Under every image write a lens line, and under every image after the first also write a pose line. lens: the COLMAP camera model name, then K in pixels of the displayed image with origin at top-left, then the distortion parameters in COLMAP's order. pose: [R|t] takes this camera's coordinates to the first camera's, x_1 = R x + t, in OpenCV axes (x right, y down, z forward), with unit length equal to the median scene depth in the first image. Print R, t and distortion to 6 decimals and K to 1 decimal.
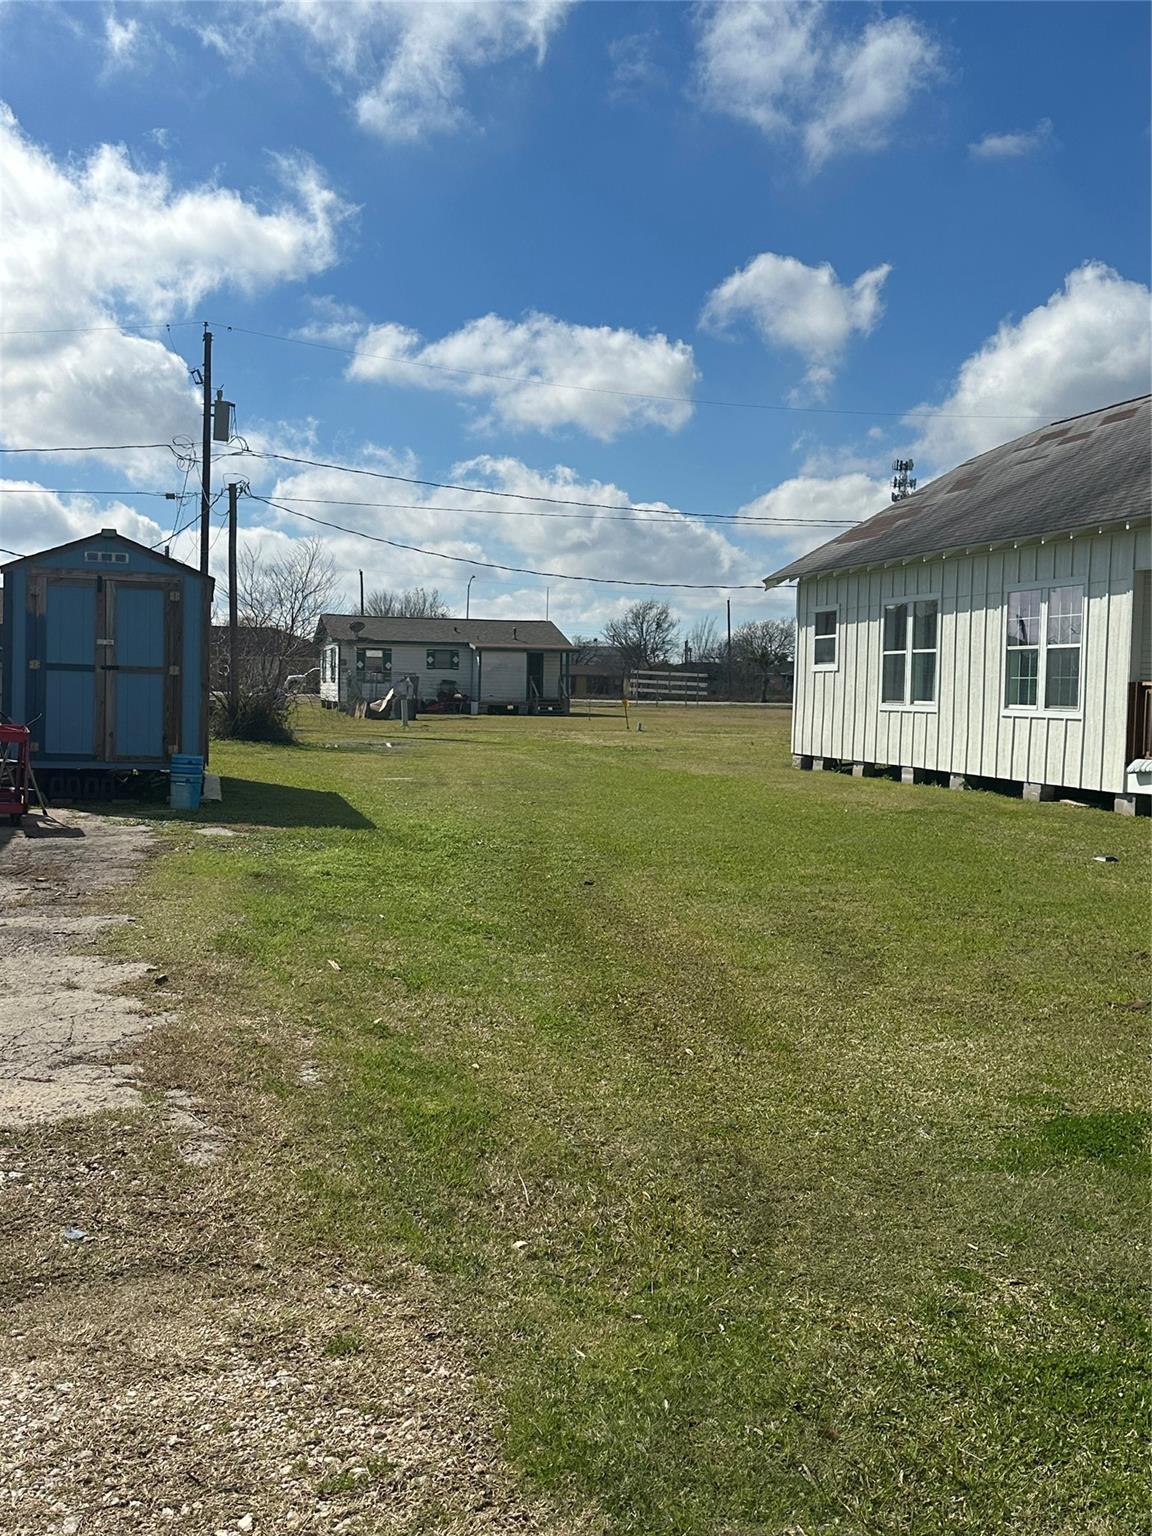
lens RADIAL K [[1548.6, 0, 576.0], [0, 1548.6, 768.0], [0, 0, 1]] dist [0.126629, -0.017913]
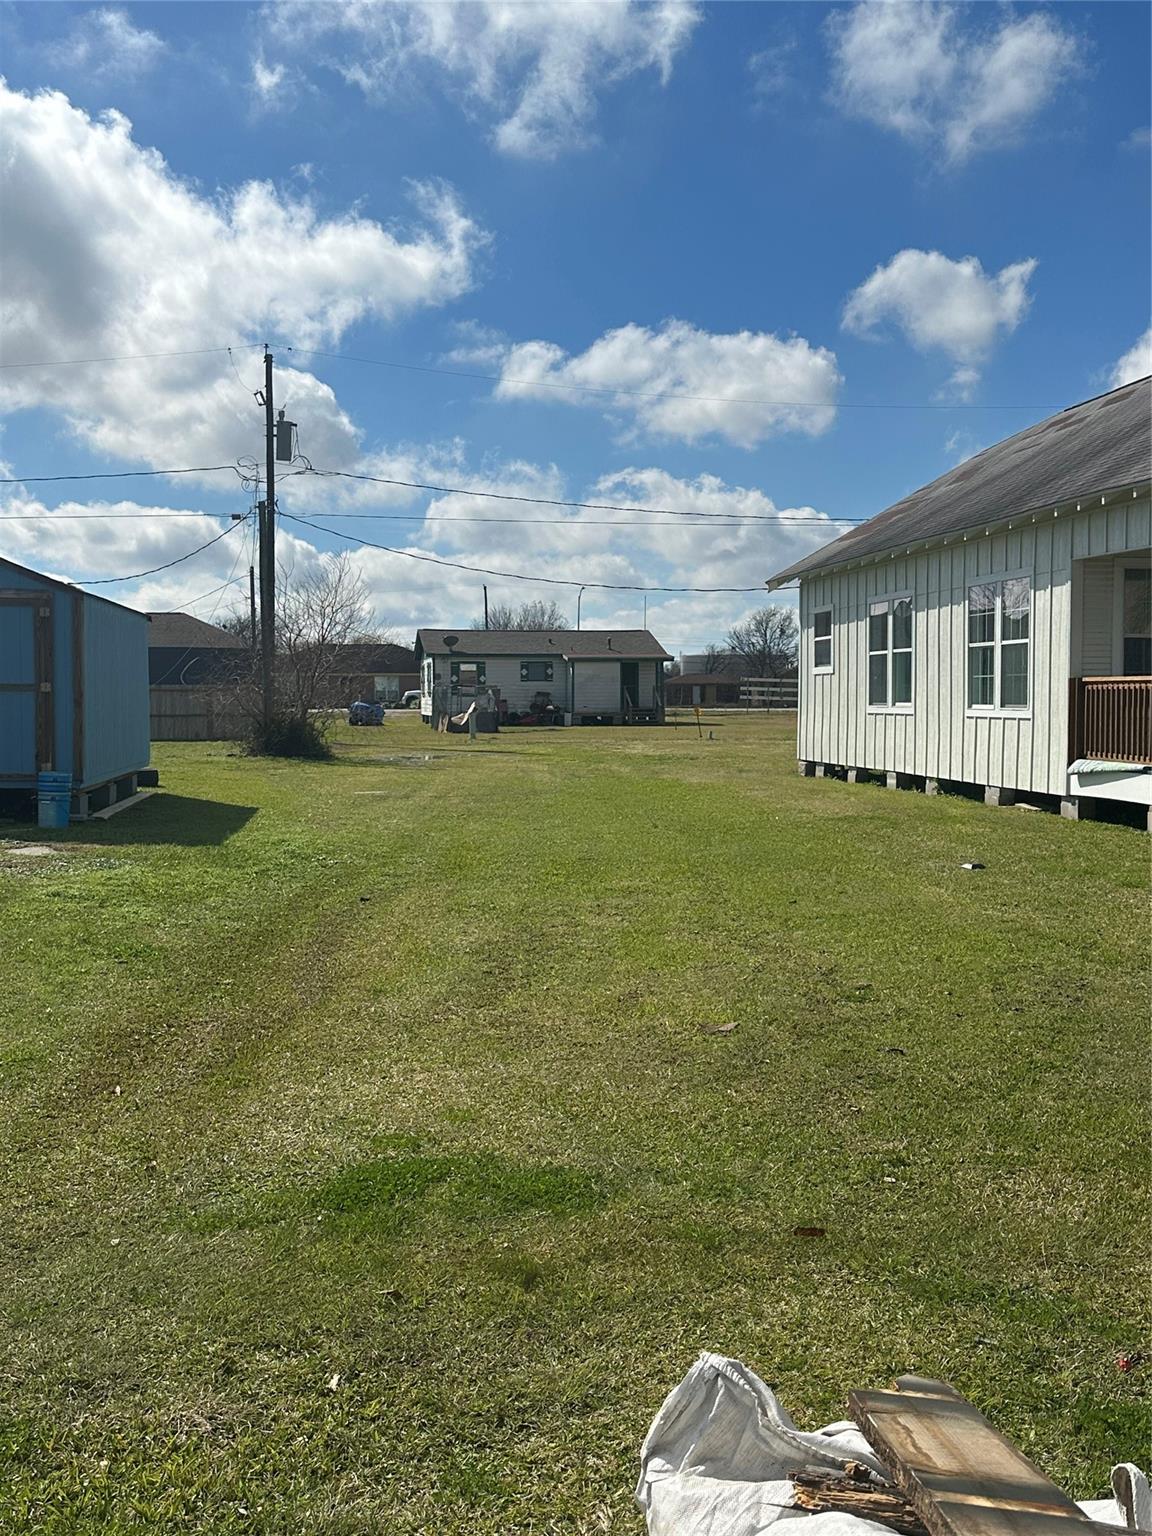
lens RADIAL K [[1548.6, 0, 576.0], [0, 1548.6, 768.0], [0, 0, 1]] dist [0.126629, -0.017913]
pose [[0.995687, -0.017291, -0.091155, 0.103779], [0.016662, 0.999832, -0.007662, 0.001193], [0.091272, 0.006110, 0.995807, 0.025664]]
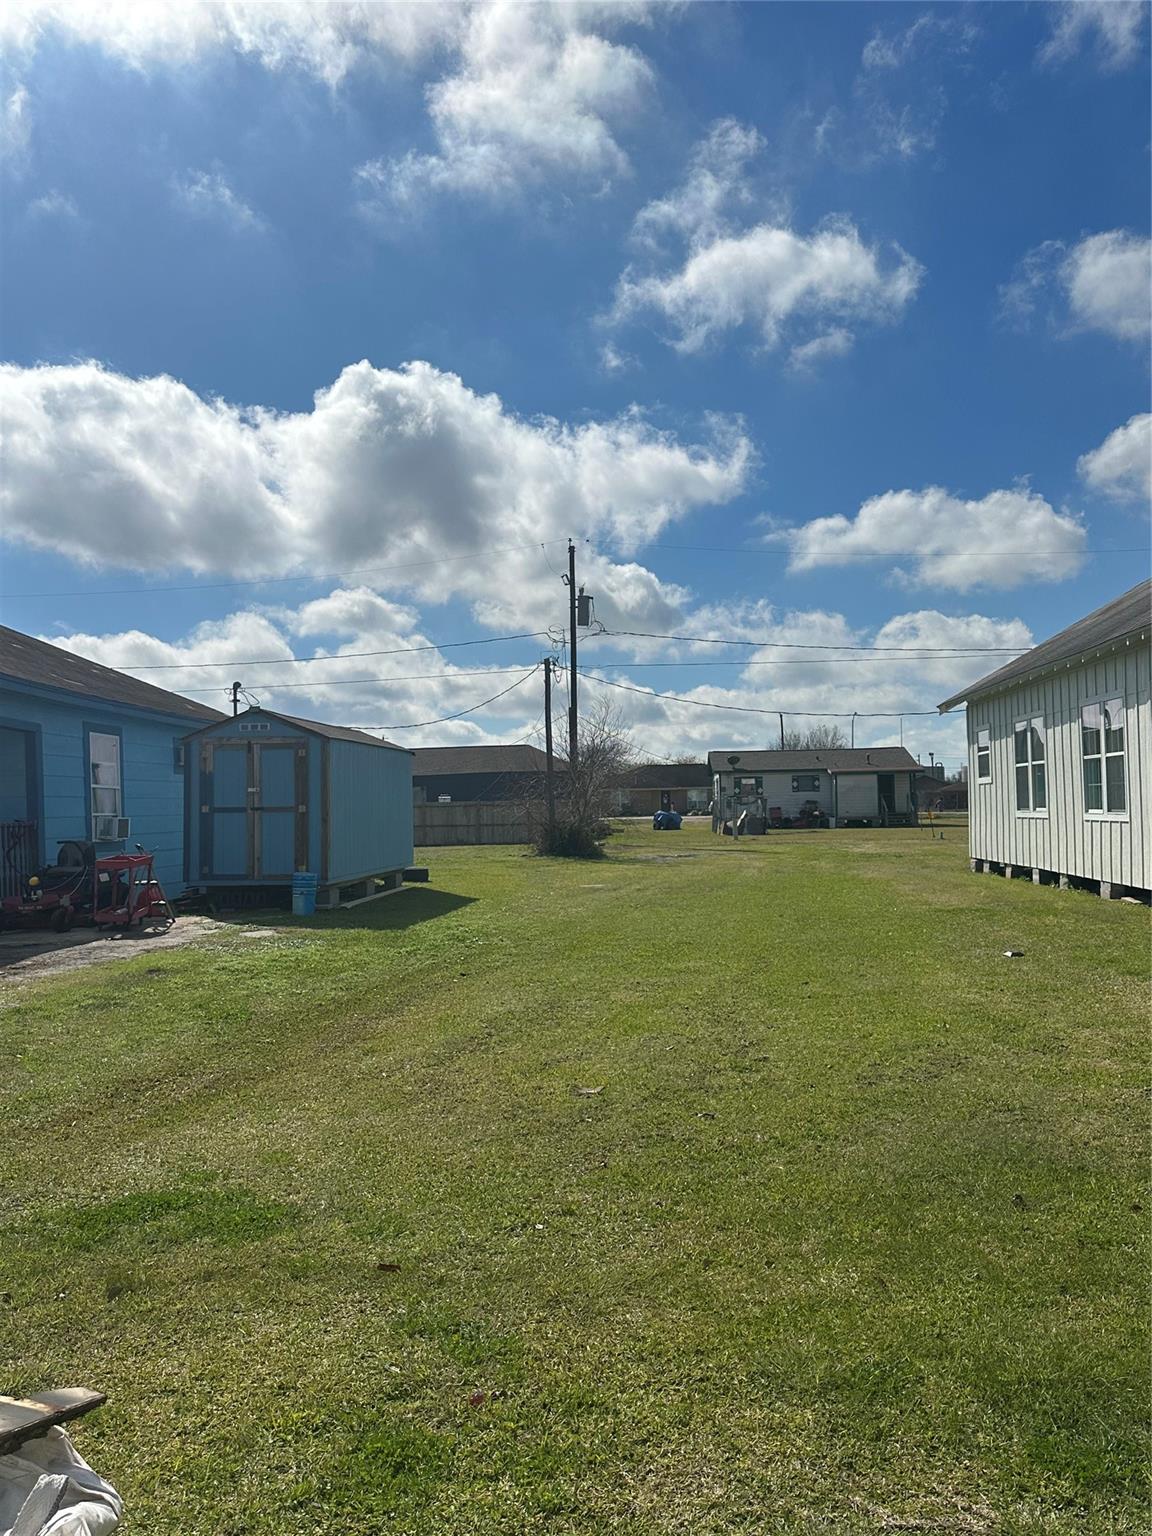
lens RADIAL K [[1253.1, 0, 576.0], [0, 1253.1, 768.0], [0, 0, 1]] dist [0.090260, -0.003174]
pose [[0.948544, -0.047303, -0.313091, 0.183935], [0.020810, 0.995954, -0.087427, 0.000552], [0.315960, 0.076413, 0.945690, 0.041946]]
